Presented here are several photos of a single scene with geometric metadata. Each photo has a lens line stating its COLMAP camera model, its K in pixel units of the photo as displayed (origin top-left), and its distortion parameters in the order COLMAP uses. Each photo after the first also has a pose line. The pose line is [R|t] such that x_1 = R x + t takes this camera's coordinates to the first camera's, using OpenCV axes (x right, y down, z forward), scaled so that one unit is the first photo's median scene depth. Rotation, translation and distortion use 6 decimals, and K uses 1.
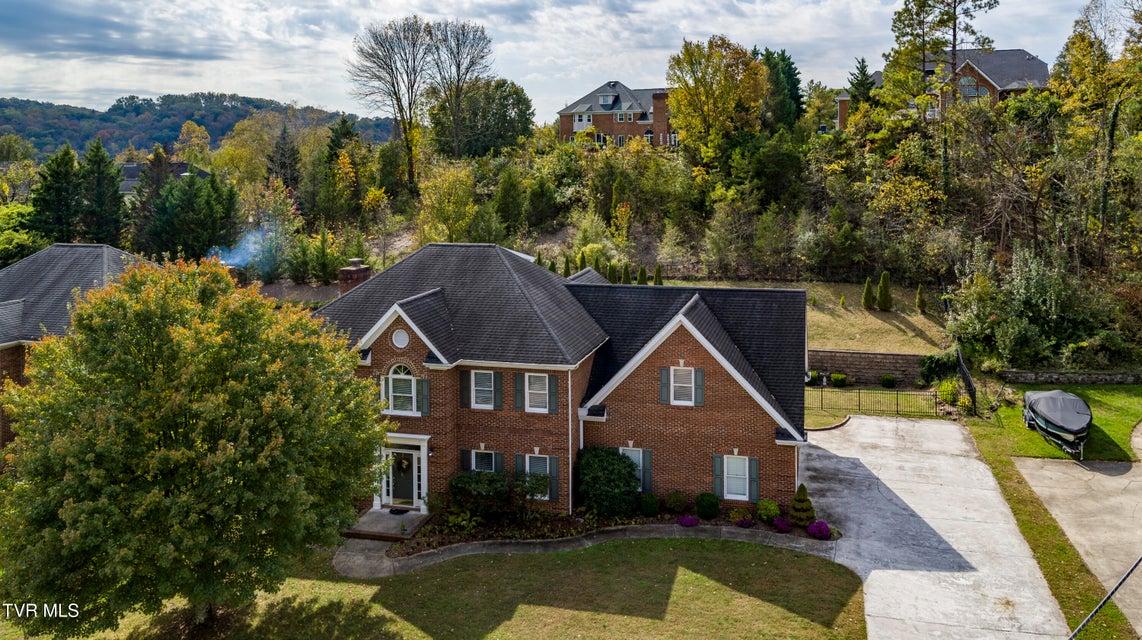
lens RADIAL K [[805.5, 0, 633.8], [0, 805.5, 187.9], [0, 0, 1]] dist [-0.000125, -0.001082]
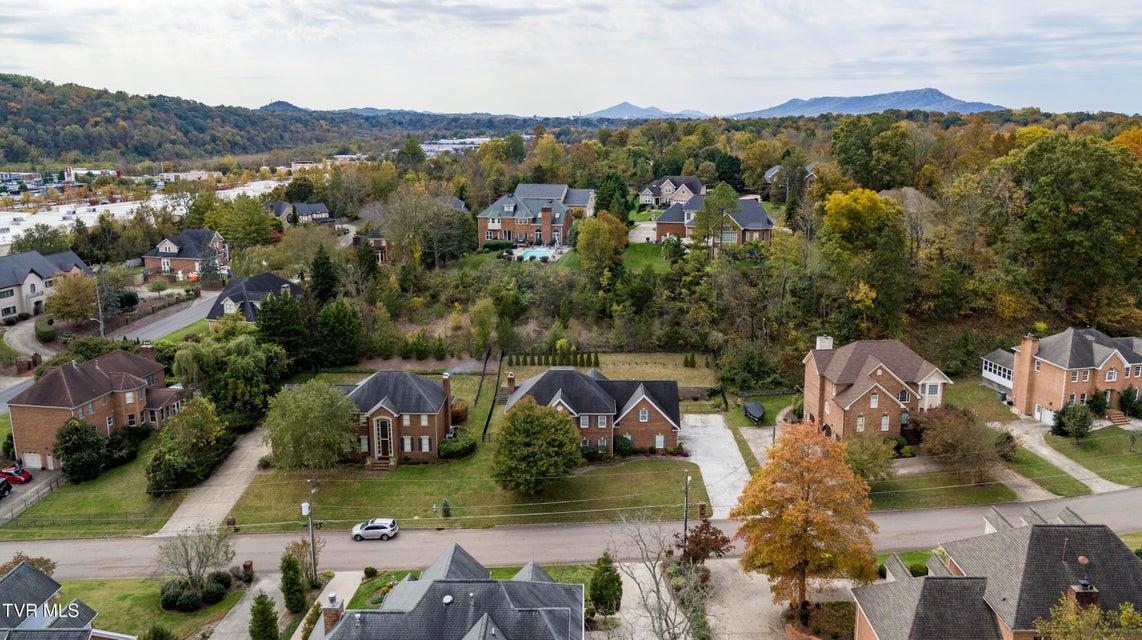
lens RADIAL K [[764.2, 0, 571.0], [0, 764.2, 320.0], [0, 0, 1]] dist [-0.001107, -0.001312]
pose [[0.978614, -0.047789, 0.200077, -0.846460], [0.003793, 0.976667, 0.214726, -0.815171], [-0.205670, -0.209374, 0.955961, -1.848006]]
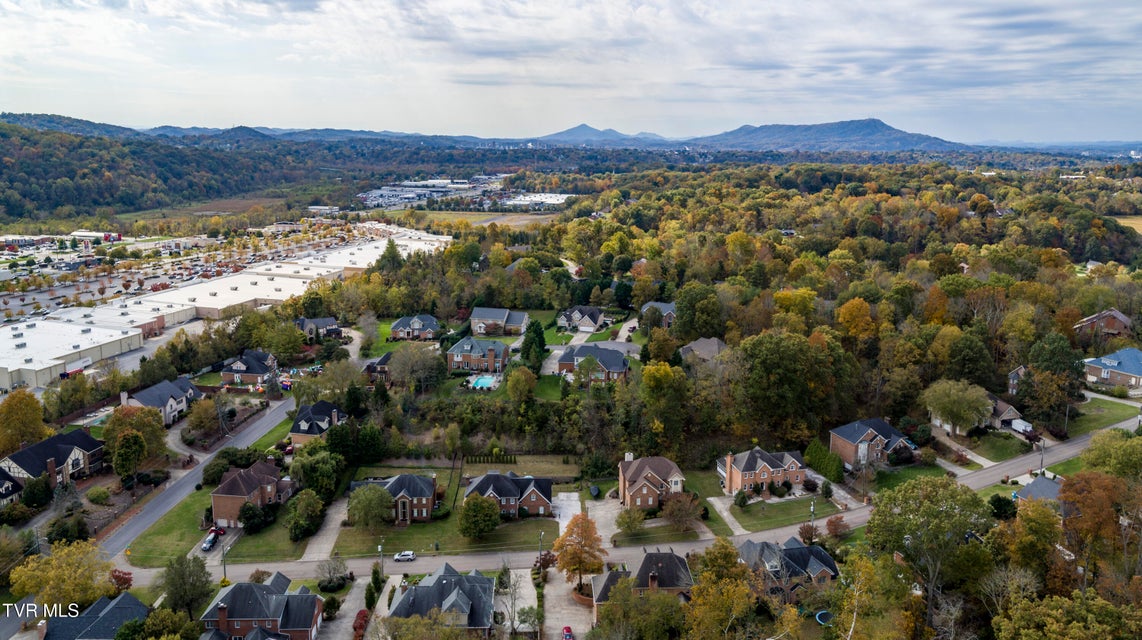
lens RADIAL K [[764.2, 0, 571.0], [0, 764.2, 320.0], [0, 0, 1]] dist [-0.001107, -0.001312]
pose [[0.966661, -0.040463, 0.252842, -1.194845], [-0.009927, 0.980772, 0.194906, -2.463956], [-0.255866, -0.190918, 0.947672, -4.845648]]
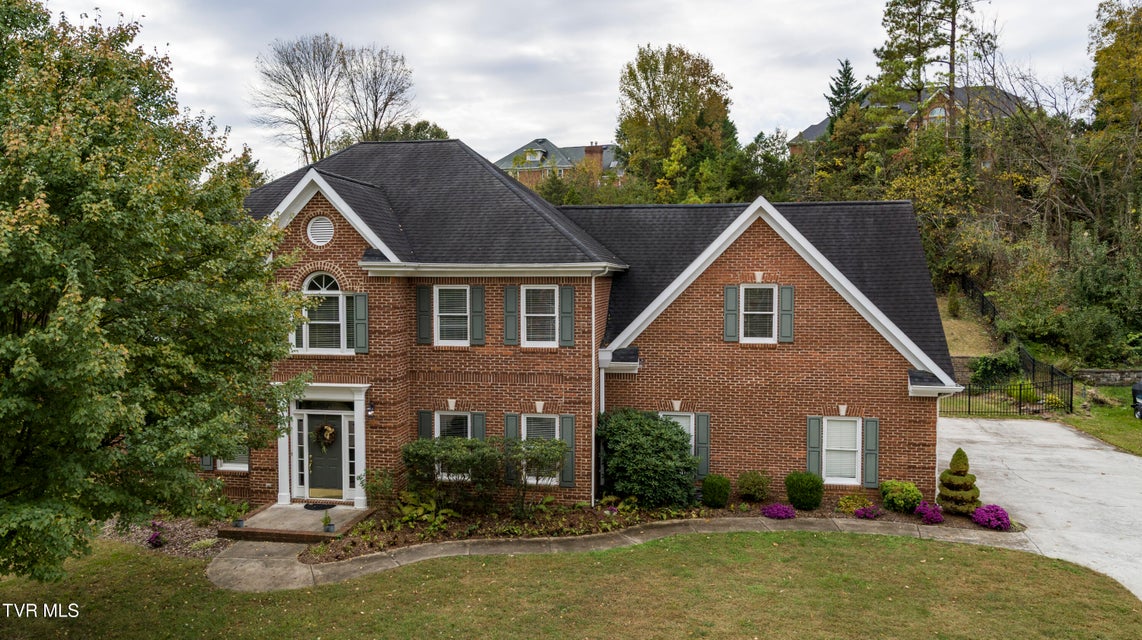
lens RADIAL K [[770.1, 0, 574.0], [0, 770.1, 322.5], [0, 0, 1]] dist [-0.001410, -0.001867]
pose [[0.998743, 0.000003, 0.050122, -0.123569], [-0.001010, 0.999798, 0.020063, 0.246748], [-0.050112, -0.020088, 0.998542, 0.393492]]
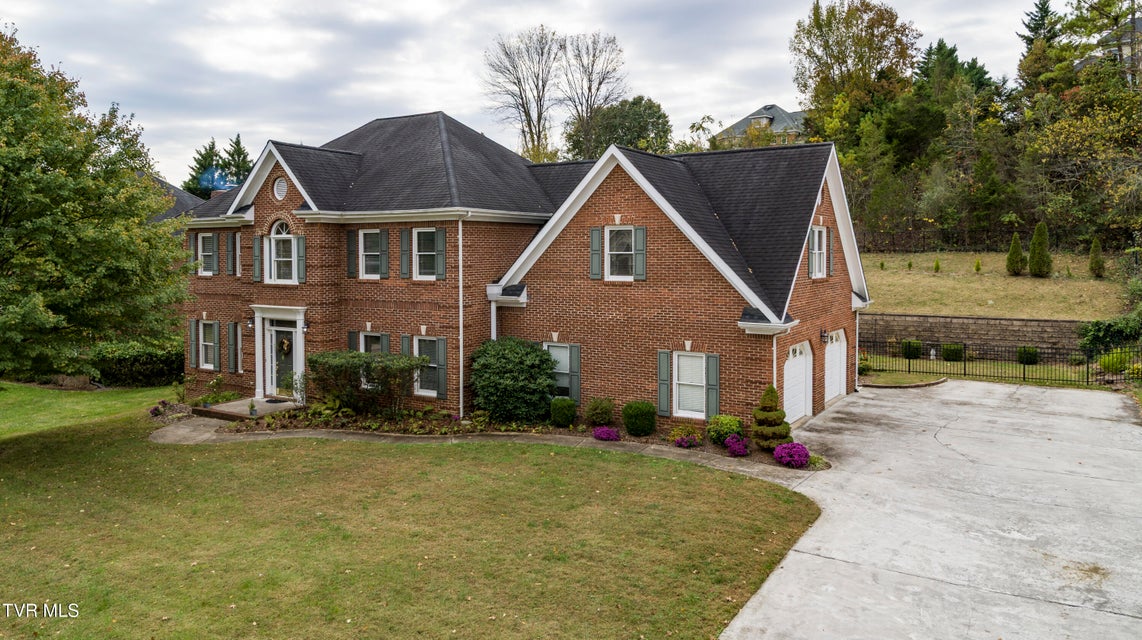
lens RADIAL K [[774.0, 0, 592.9], [0, 774.0, 288.4], [0, 0, 1]] dist [-0.000933, -0.000467]
pose [[0.948426, 0.015250, -0.316633, 0.259123], [-0.012266, 0.999860, 0.011416, 0.275735], [0.316762, -0.006944, 0.948479, 0.359781]]
